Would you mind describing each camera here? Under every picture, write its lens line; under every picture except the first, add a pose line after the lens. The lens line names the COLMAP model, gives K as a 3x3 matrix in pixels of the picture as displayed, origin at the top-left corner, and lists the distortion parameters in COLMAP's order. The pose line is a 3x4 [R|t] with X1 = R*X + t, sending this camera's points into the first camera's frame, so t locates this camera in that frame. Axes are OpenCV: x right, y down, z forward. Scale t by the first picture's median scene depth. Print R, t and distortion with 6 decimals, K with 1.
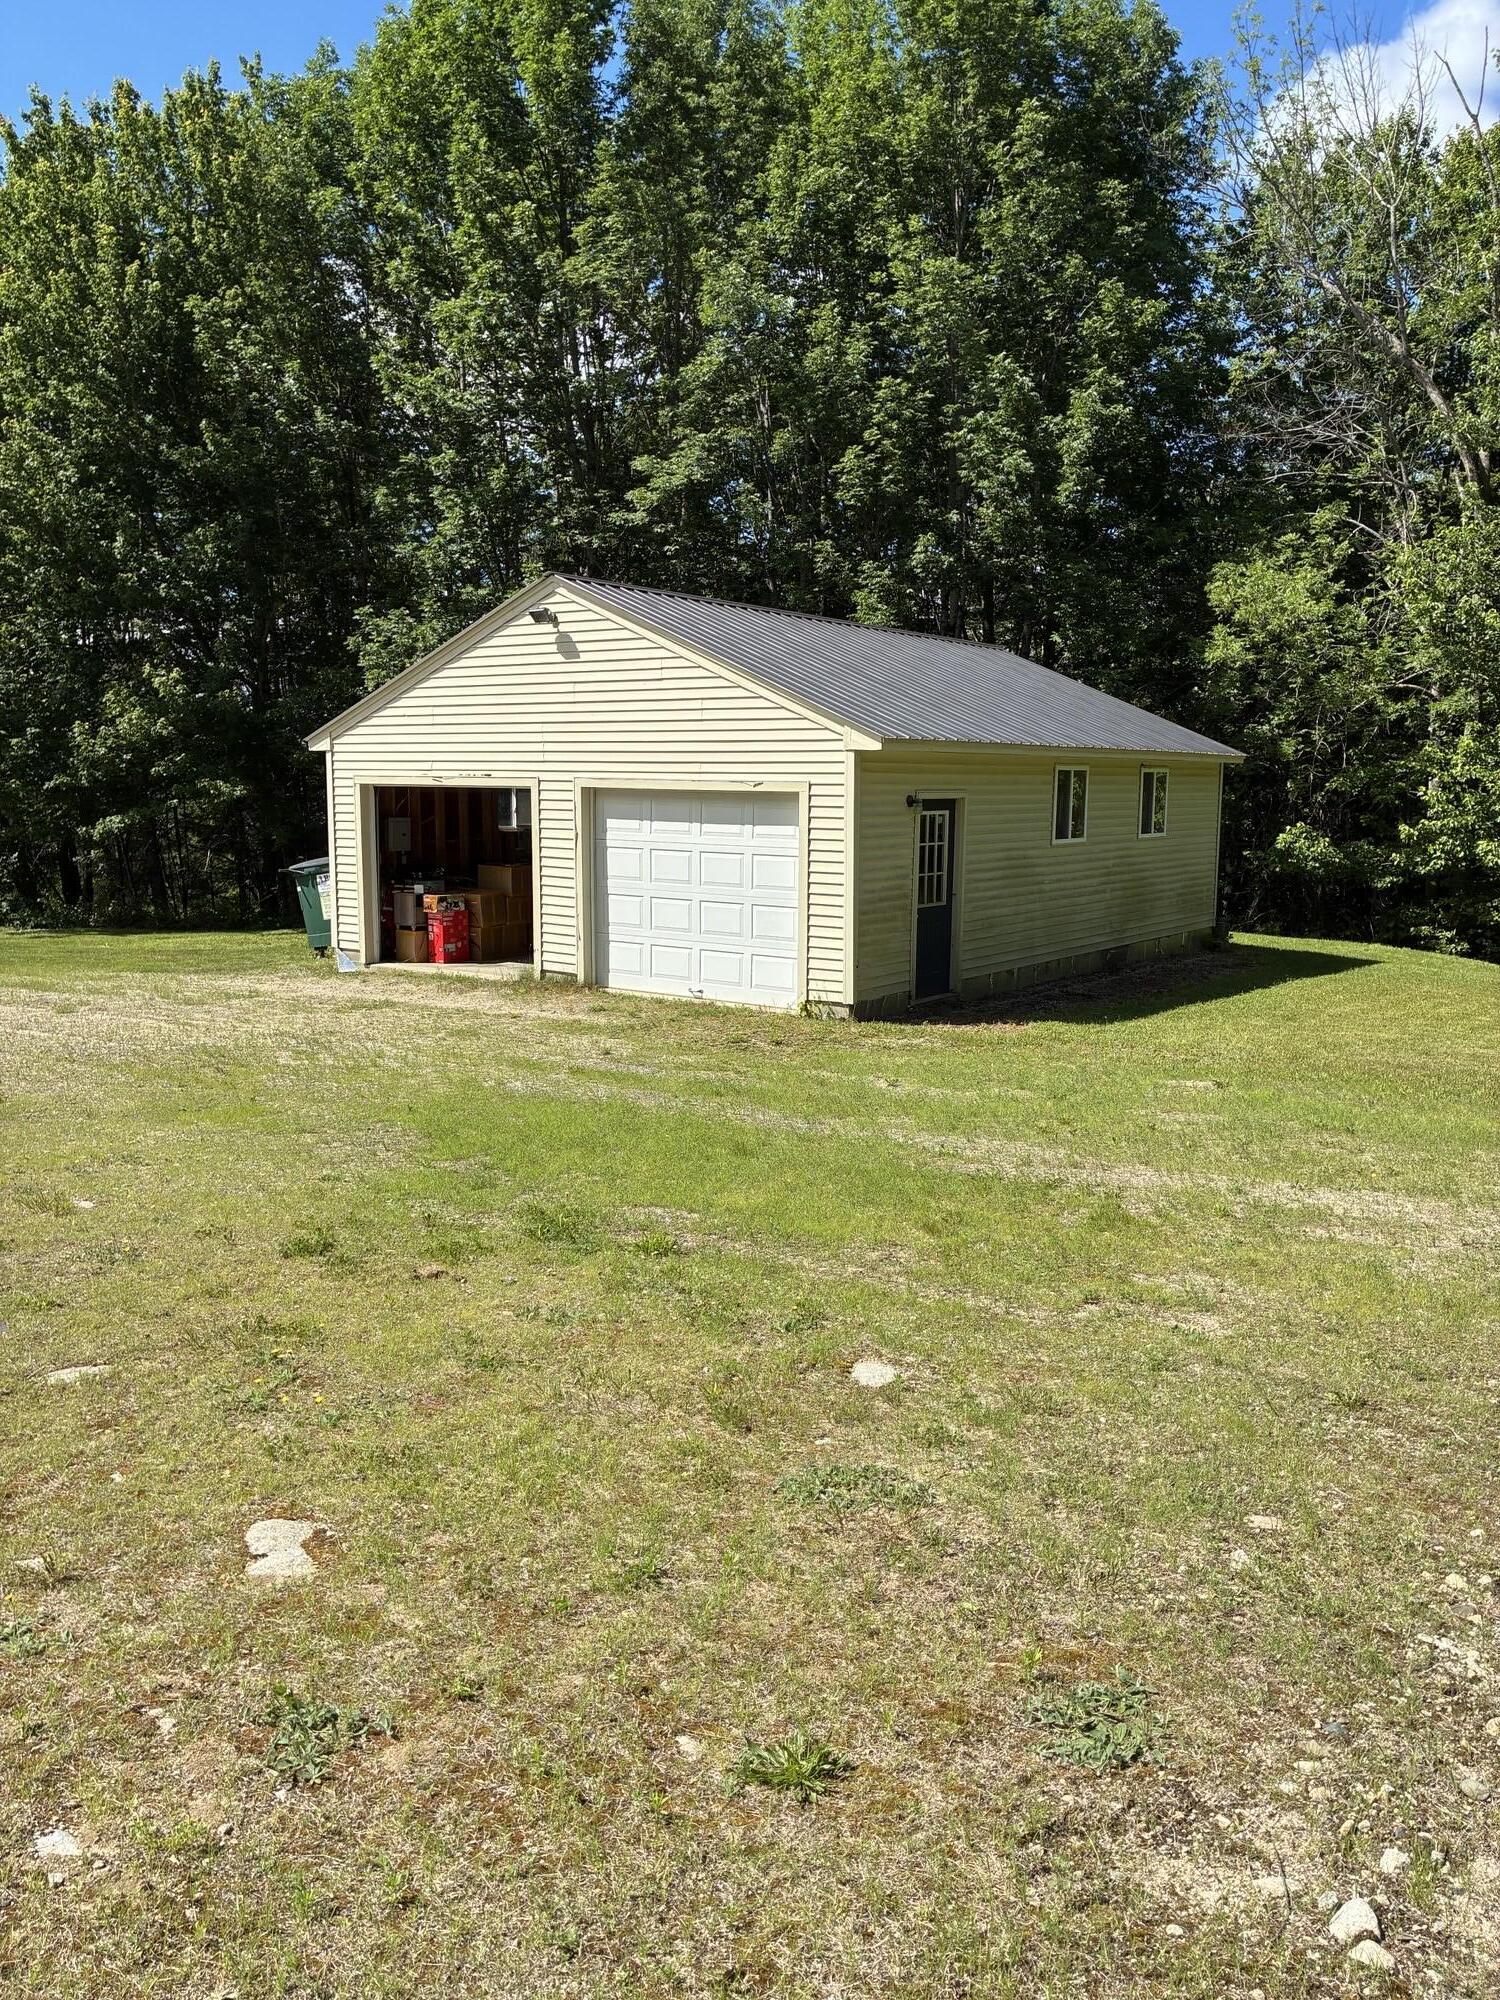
lens RADIAL K [[1536.3, 0, 750.0], [0, 1536.3, 1000.0], [0, 0, 1]] dist [-0.000452, -0.000186]
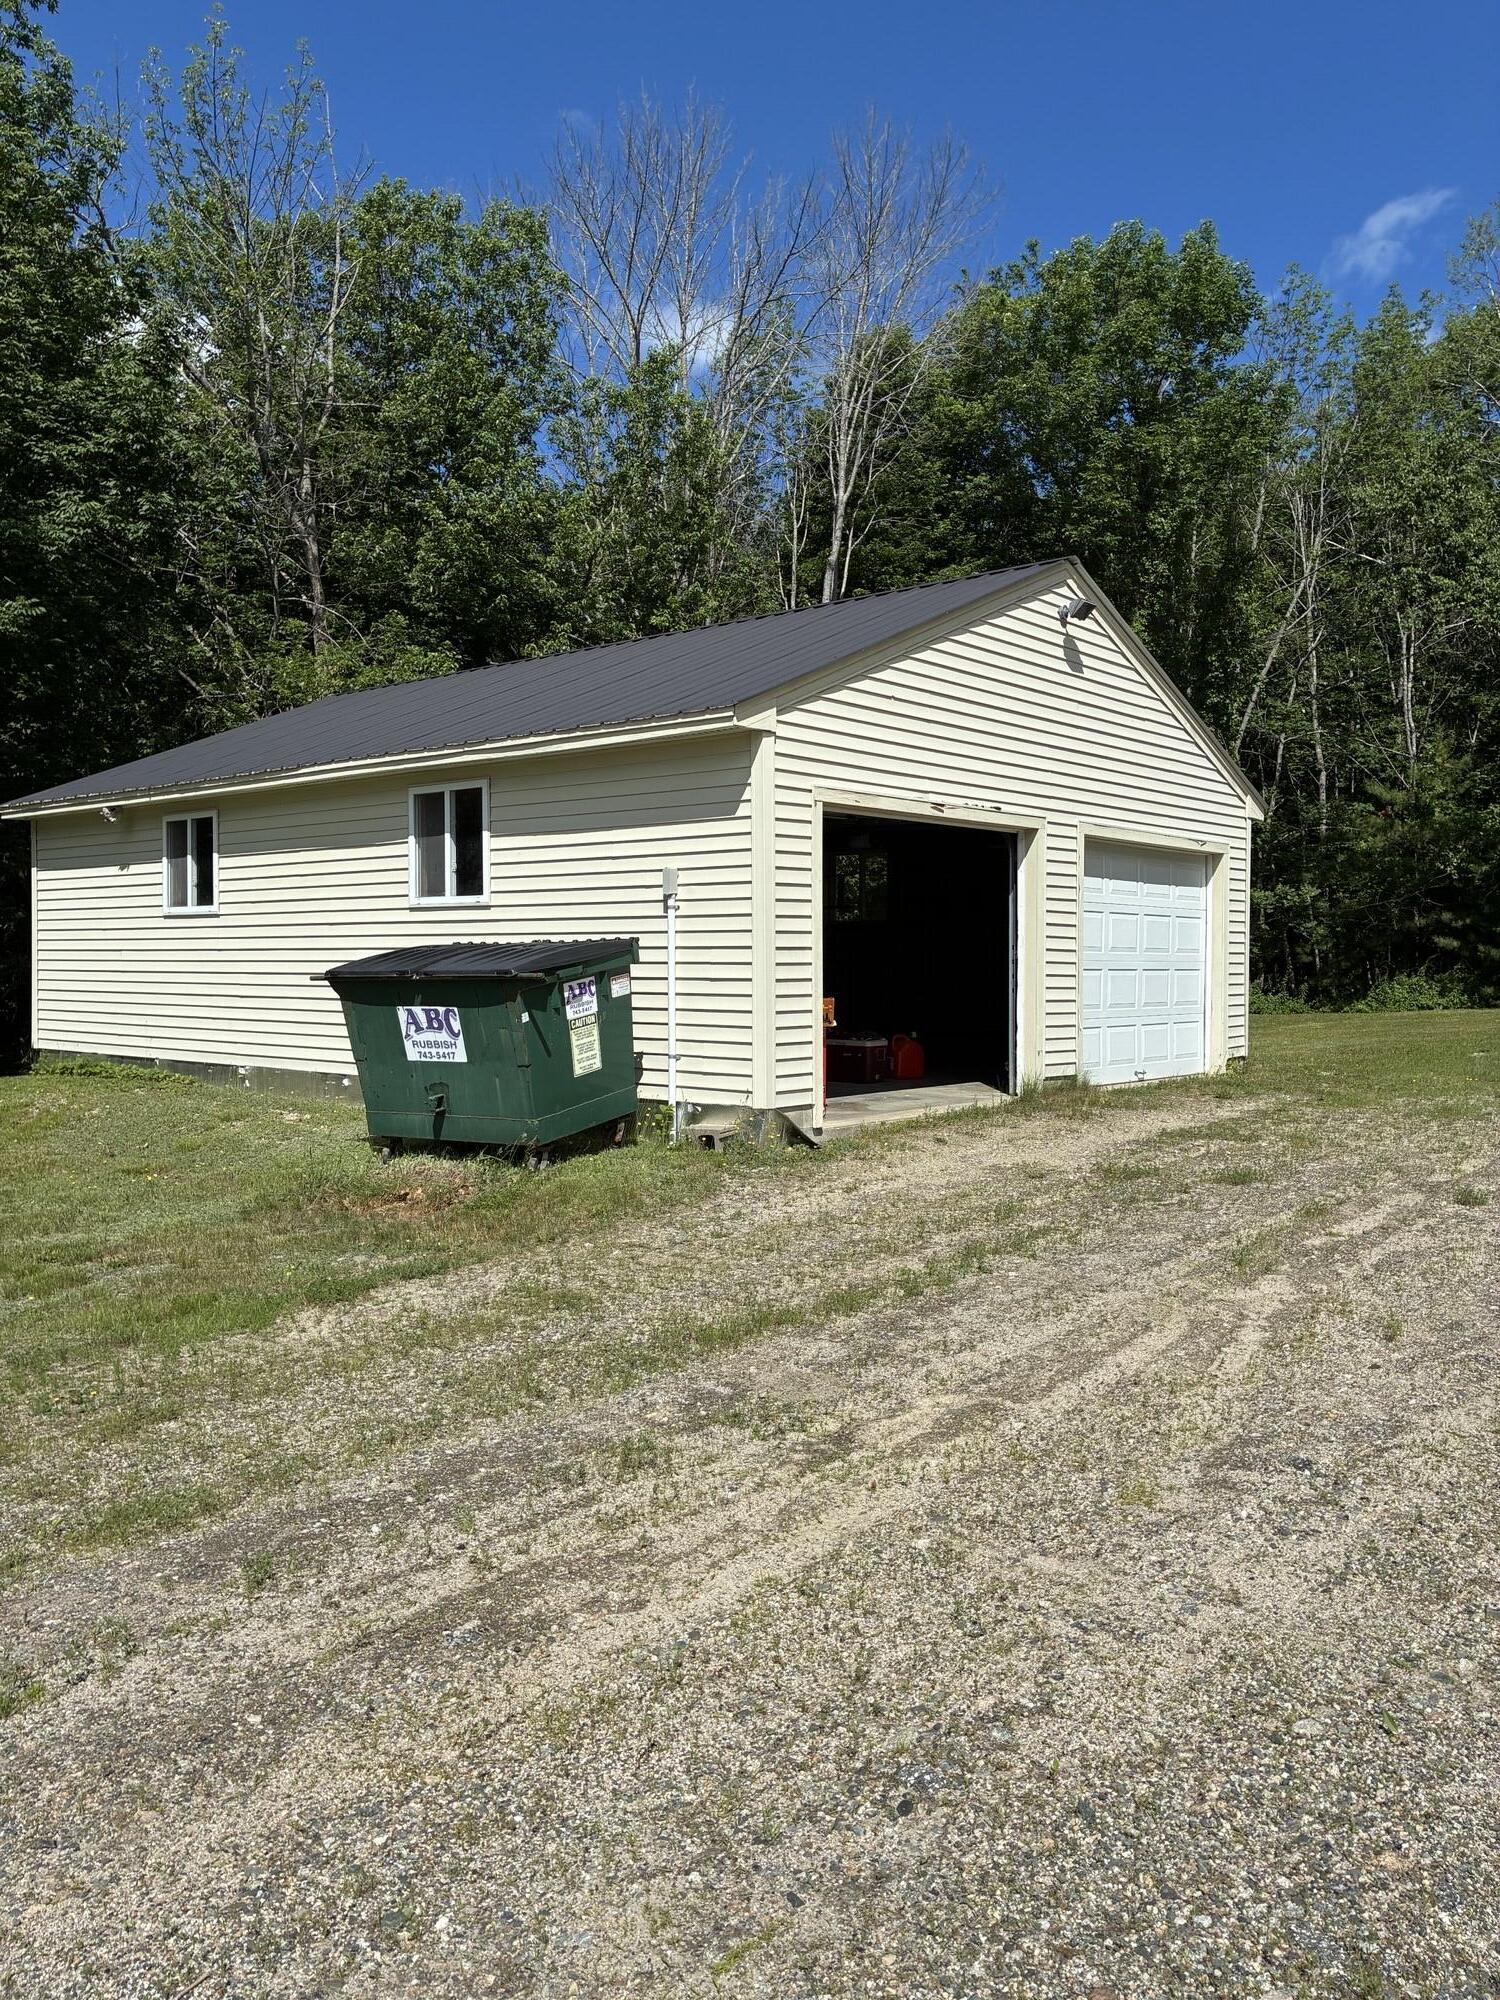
lens RADIAL K [[1536.3, 0, 750.0], [0, 1536.3, 1000.0], [0, 0, 1]] dist [-0.000452, -0.000186]
pose [[0.082120, -0.039561, 0.995837, -0.906721], [0.137042, 0.990168, 0.028035, -0.099783], [-0.987155, 0.134169, 0.086734, 1.104941]]
